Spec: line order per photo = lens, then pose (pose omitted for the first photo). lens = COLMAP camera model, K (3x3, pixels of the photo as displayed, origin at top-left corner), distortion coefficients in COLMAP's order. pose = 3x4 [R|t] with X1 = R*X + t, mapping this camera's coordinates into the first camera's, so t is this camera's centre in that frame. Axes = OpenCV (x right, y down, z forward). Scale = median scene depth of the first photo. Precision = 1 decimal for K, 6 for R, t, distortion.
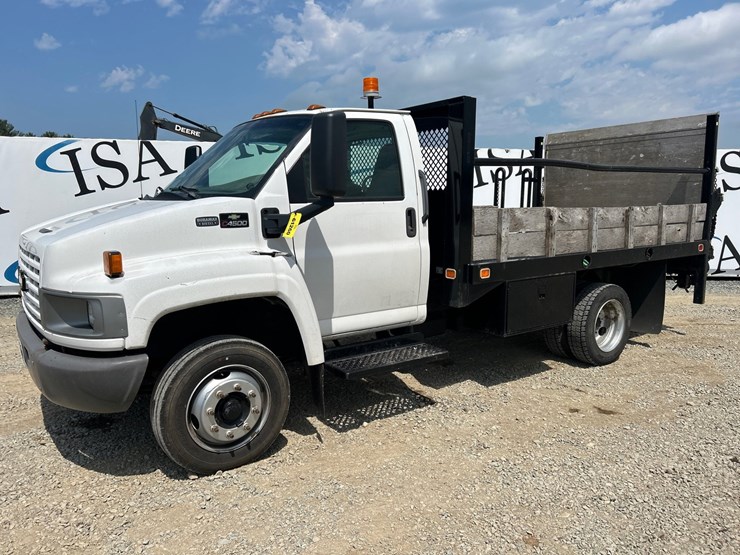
lens RADIAL K [[569.3, 0, 370.0], [0, 569.3, 277.5], [0, 0, 1]] dist [0.061460, -0.066232]
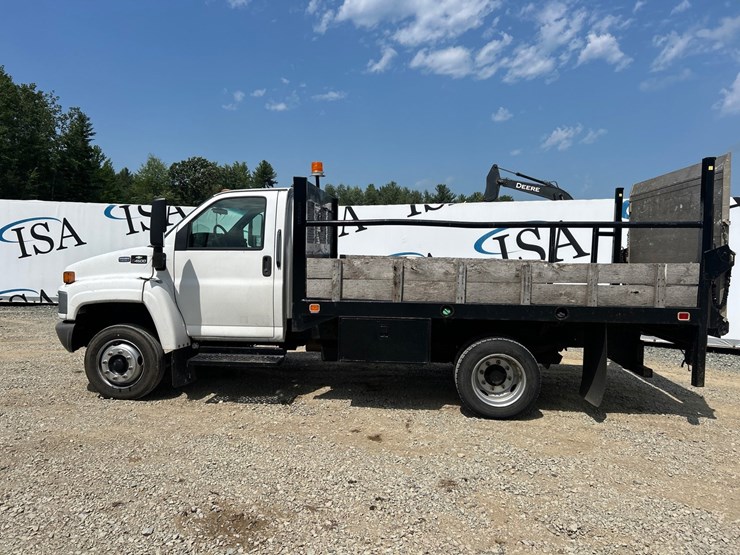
lens RADIAL K [[569.3, 0, 370.0], [0, 569.3, 277.5], [0, 0, 1]] dist [0.061460, -0.066232]
pose [[0.746009, 0.049796, -0.664071, 1.134086], [-0.107796, 0.993079, -0.046629, -0.029097], [0.657153, 0.106370, 0.746214, 0.113802]]
